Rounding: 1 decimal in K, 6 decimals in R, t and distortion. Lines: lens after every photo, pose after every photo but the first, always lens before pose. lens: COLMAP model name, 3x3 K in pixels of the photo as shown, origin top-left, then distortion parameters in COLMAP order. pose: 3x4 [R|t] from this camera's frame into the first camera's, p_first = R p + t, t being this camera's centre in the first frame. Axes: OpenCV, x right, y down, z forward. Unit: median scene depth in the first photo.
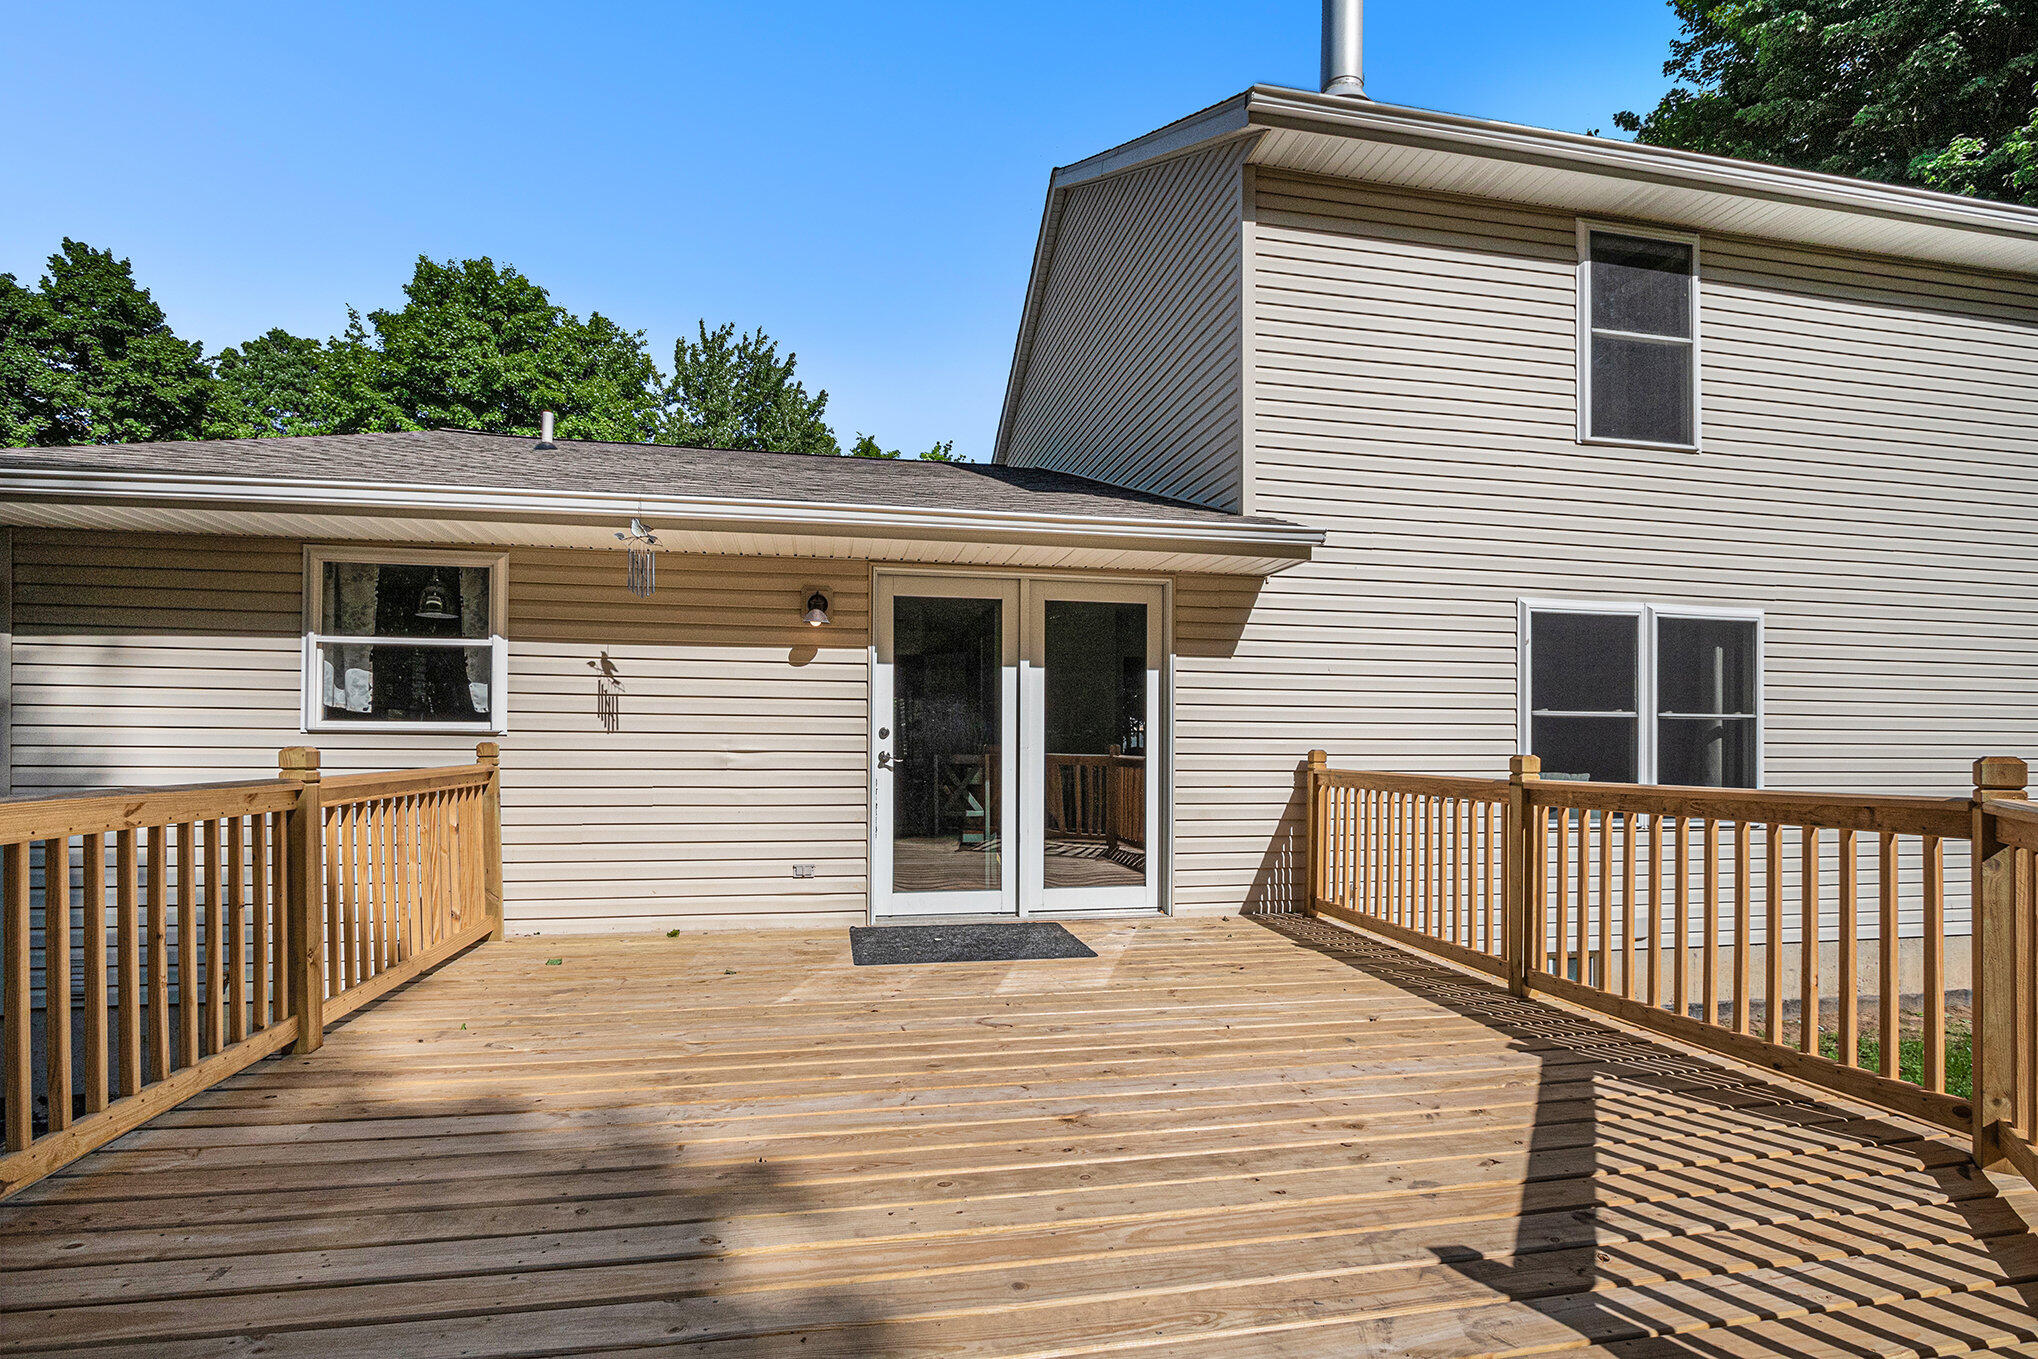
lens RADIAL K [[1001.1, 0, 1018.8], [0, 1001.1, 756.0], [0, 0, 1]] dist [-0.001837, -0.011012]
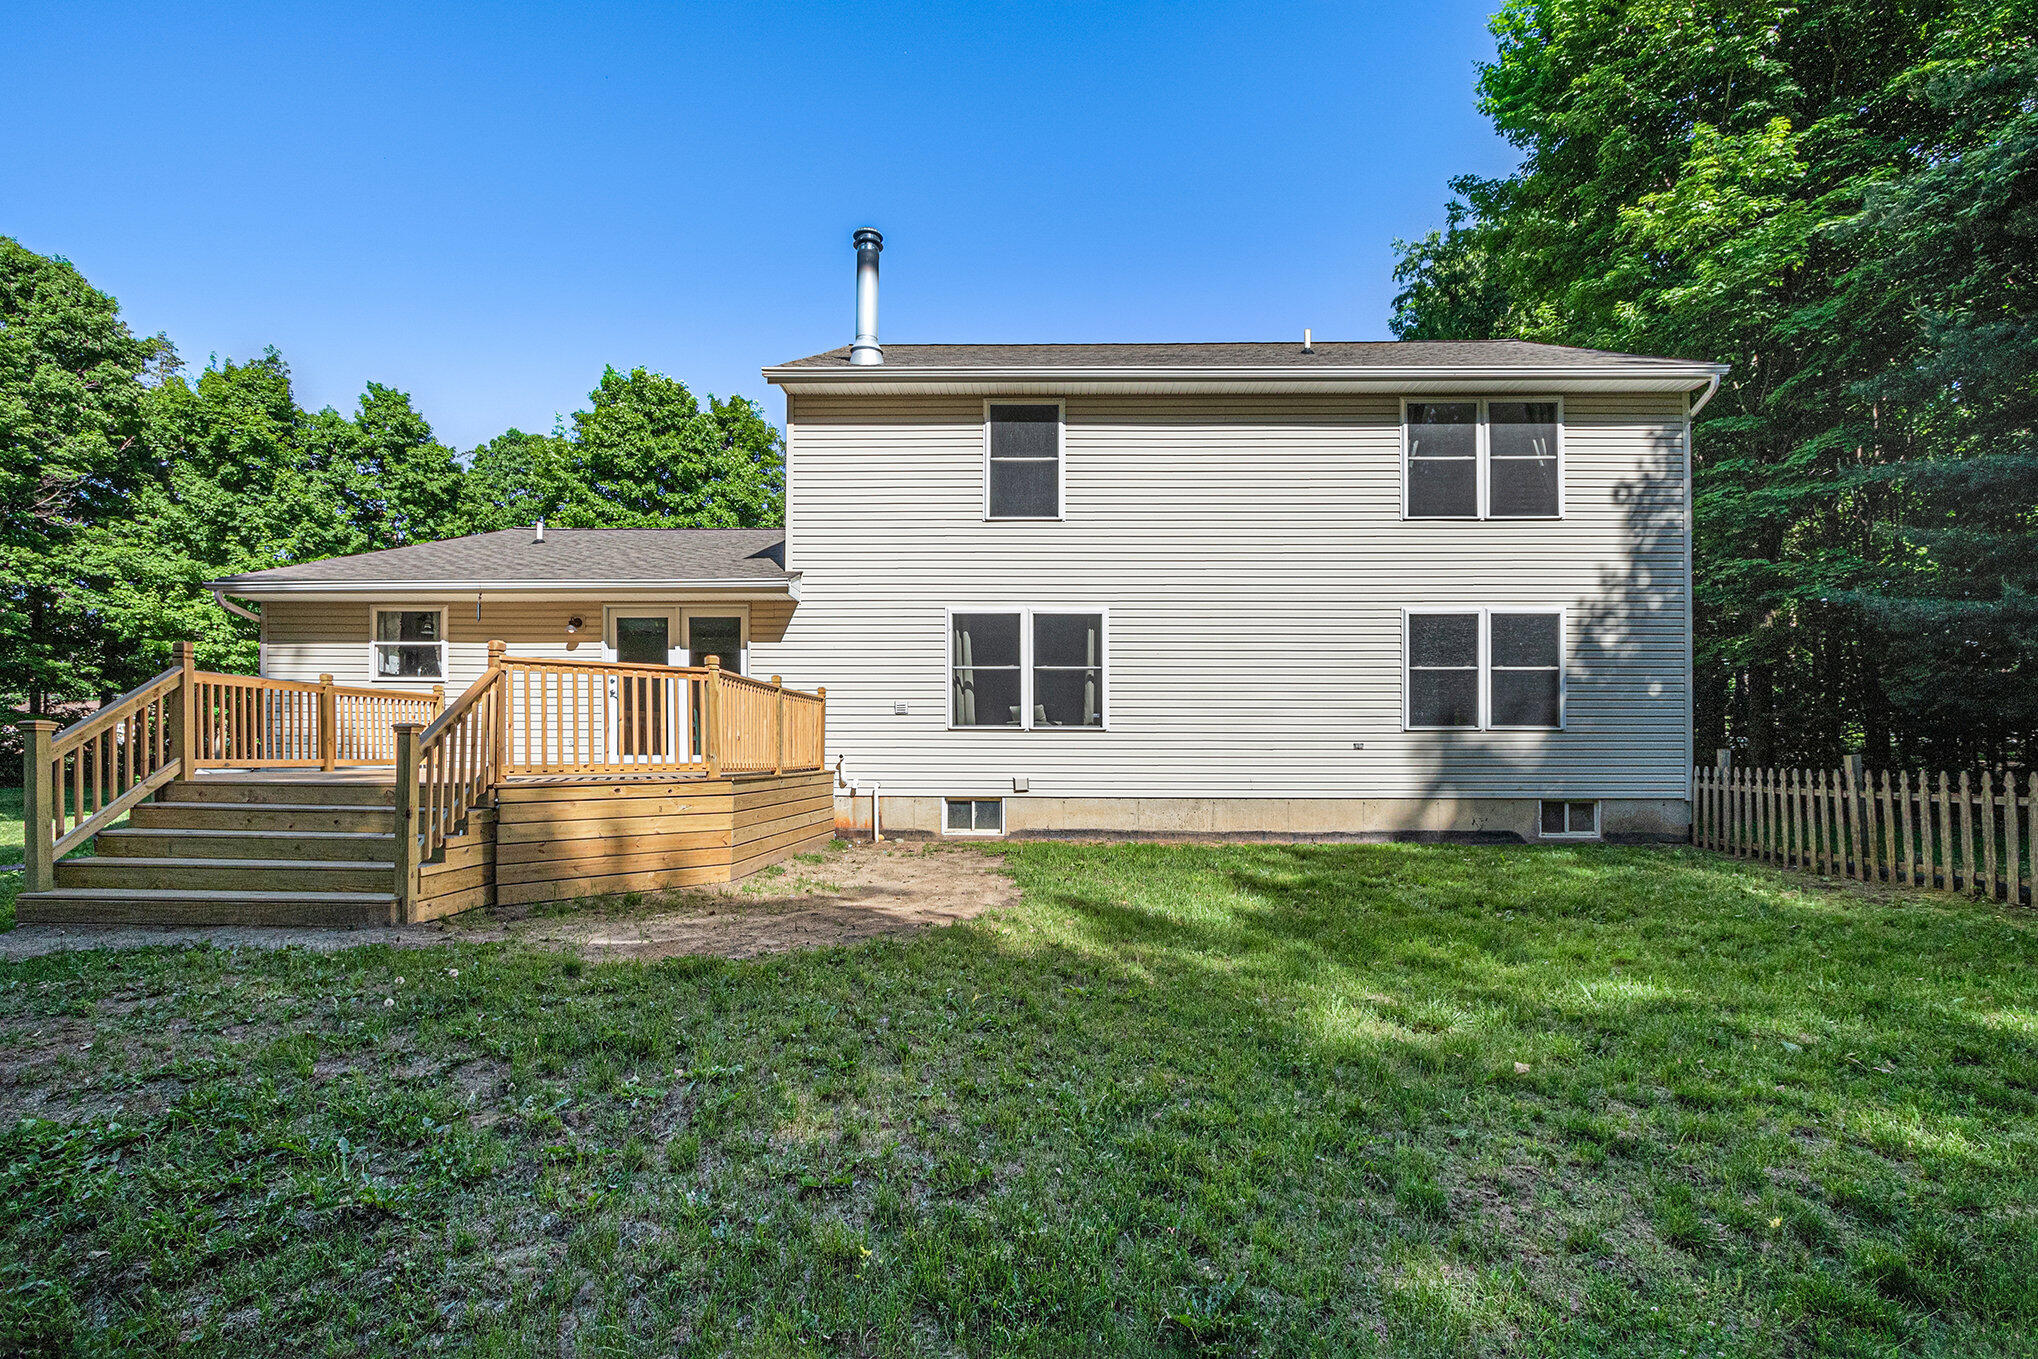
lens RADIAL K [[1001.1, 0, 1018.8], [0, 1001.1, 756.0], [0, 0, 1]] dist [-0.001837, -0.011012]
pose [[0.976034, -0.003437, -0.217592, 0.993722], [0.000817, 0.999926, -0.012128, 0.137743], [0.217618, 0.011660, 0.975964, -0.758292]]
